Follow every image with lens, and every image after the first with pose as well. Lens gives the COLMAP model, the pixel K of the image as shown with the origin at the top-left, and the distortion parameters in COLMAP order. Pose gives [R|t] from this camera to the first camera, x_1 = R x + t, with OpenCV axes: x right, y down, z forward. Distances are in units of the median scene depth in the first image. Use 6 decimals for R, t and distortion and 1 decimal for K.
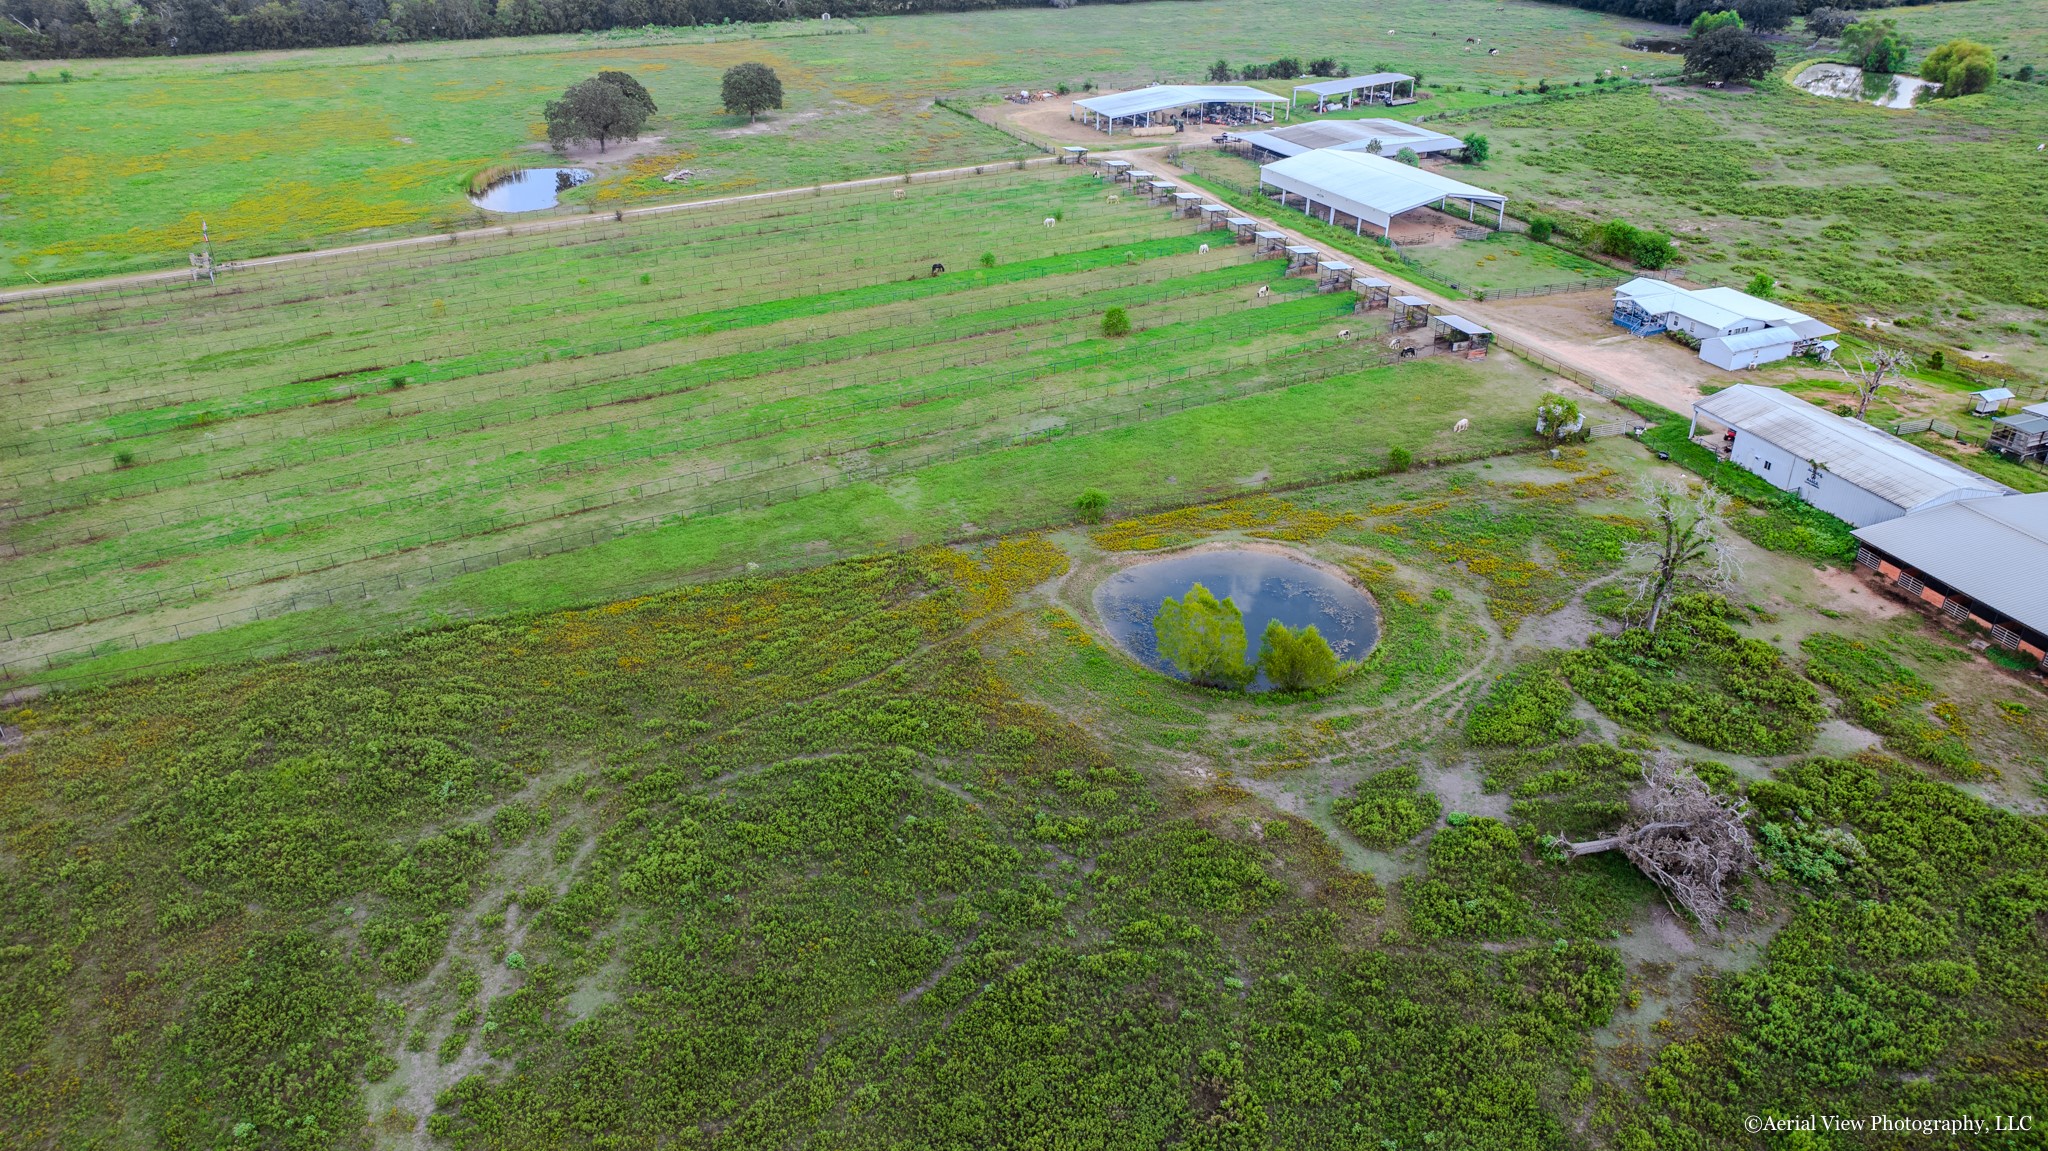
lens RADIAL K [[1434.5, 0, 1028.1], [0, 1434.5, 575.9], [0, 0, 1]] dist [-0.038667, 0.042077]
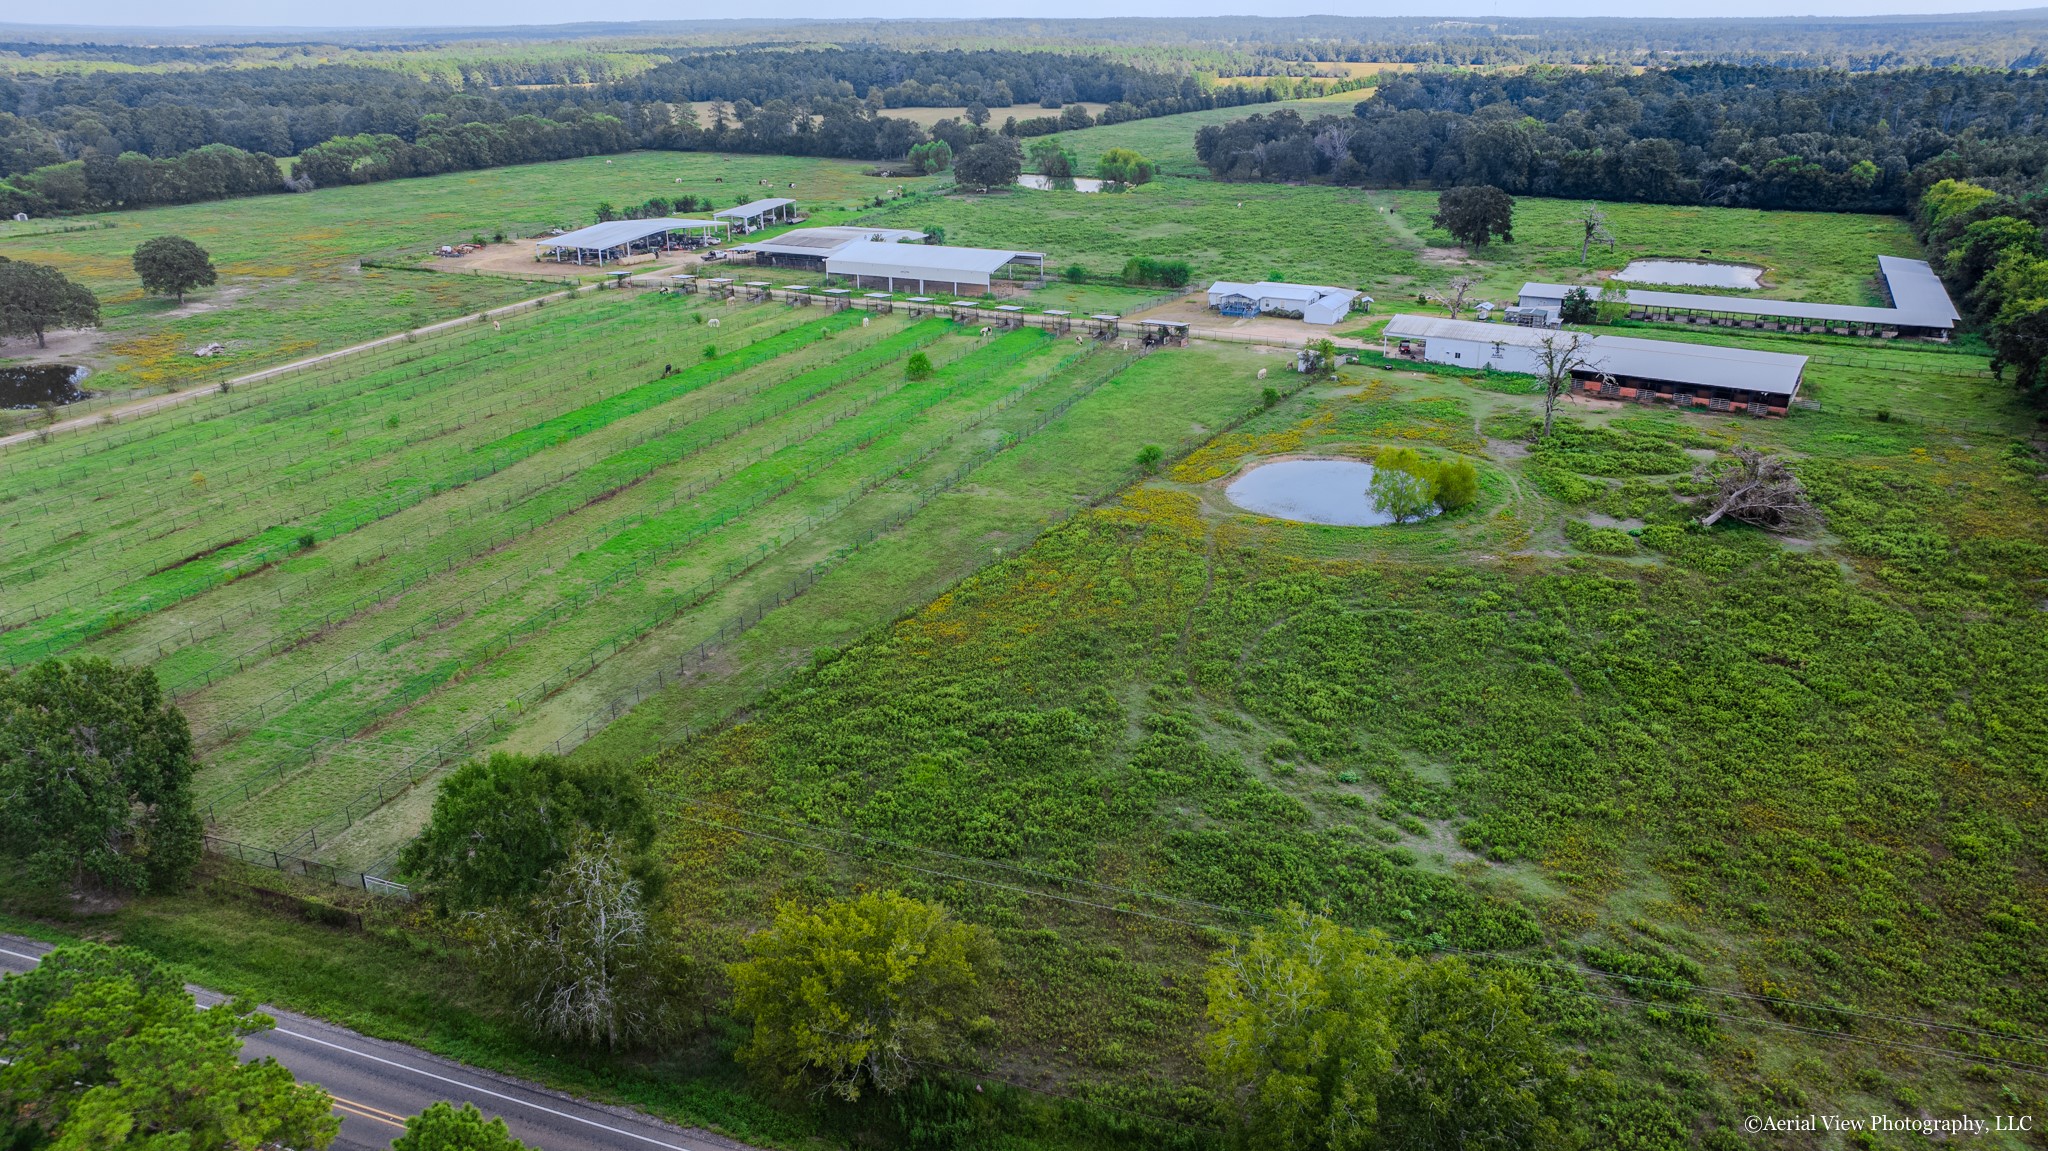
lens RADIAL K [[1434.5, 0, 1023.9], [0, 1434.5, 576.7], [0, 0, 1]] dist [-0.038667, 0.042077]
pose [[0.776933, -0.231389, 0.585521, -0.745010], [0.304341, 0.952165, -0.027552, 0.043546], [-0.551137, 0.199604, 0.810189, 0.115037]]
